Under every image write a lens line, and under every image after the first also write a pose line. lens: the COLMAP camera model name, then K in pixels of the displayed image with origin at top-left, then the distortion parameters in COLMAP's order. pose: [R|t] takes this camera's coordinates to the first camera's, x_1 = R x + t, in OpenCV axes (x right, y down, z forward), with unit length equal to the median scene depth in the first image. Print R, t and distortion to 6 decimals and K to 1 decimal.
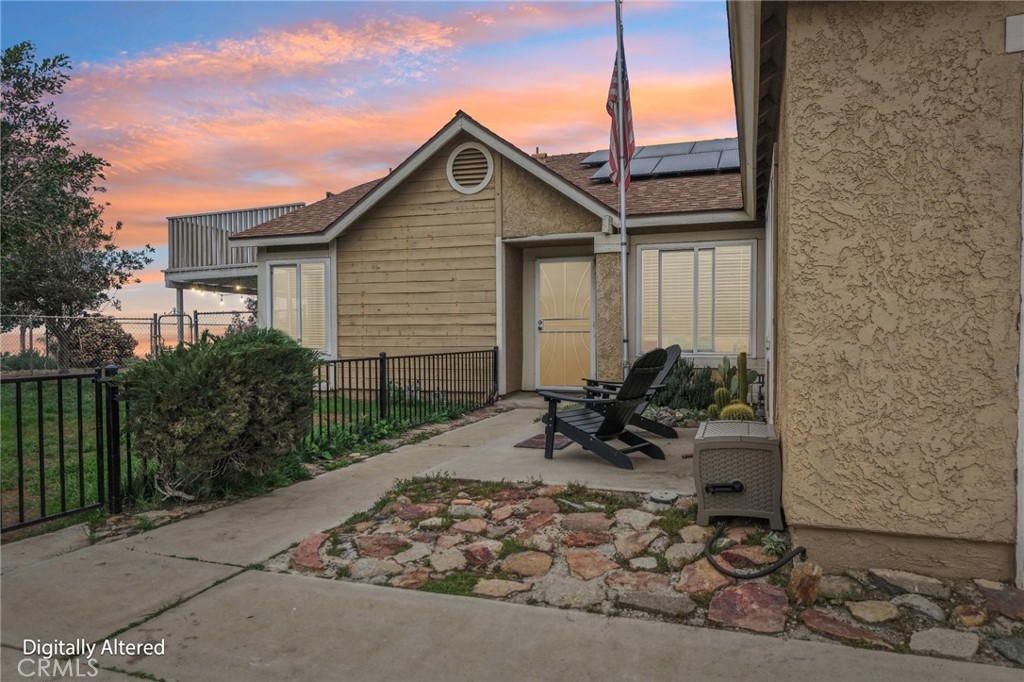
lens RADIAL K [[685.8, 0, 519.4], [0, 685.8, 343.8], [0, 0, 1]] dist [0.031538, -0.015113]
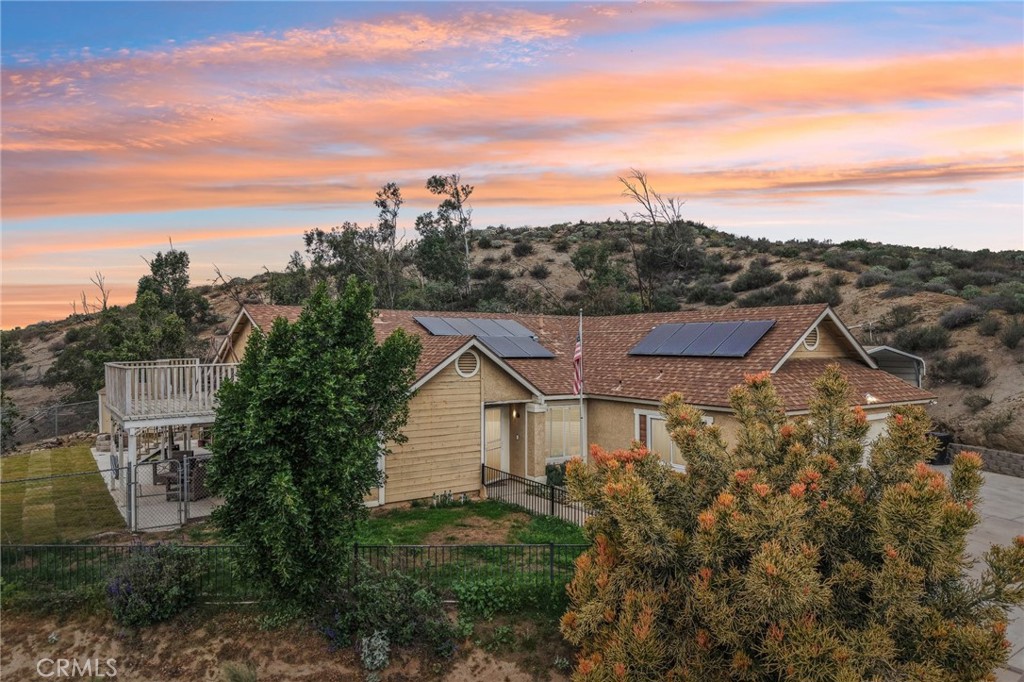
lens RADIAL K [[685.8, 0, 512.4], [0, 685.8, 344.0], [0, 0, 1]] dist [0.031538, -0.015113]
pose [[0.598437, 0.004984, 0.801155, -1.428655], [0.005922, 0.999926, -0.010644, -0.289392], [-0.801148, 0.011115, 0.598363, -0.138467]]
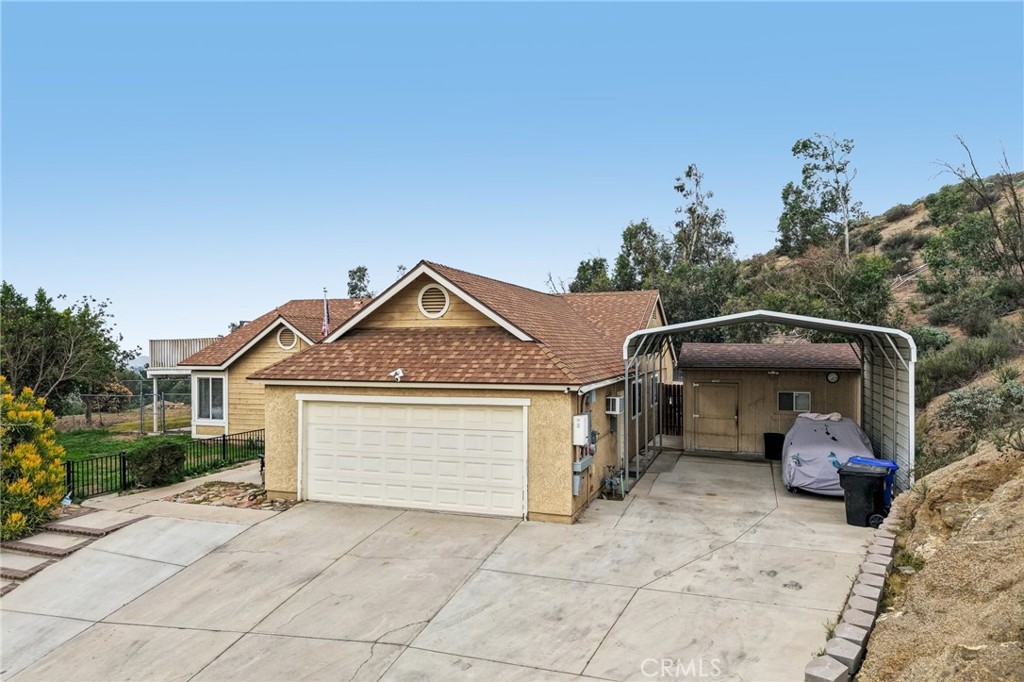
lens RADIAL K [[685.8, 0, 508.4], [0, 685.8, 340.5], [0, 0, 1]] dist [0.031538, -0.015113]
pose [[0.999983, 0.000023, -0.005780, 0.642941], [-0.000120, 0.999857, -0.016911, -0.213819], [0.005779, 0.016911, 0.999840, -1.165784]]
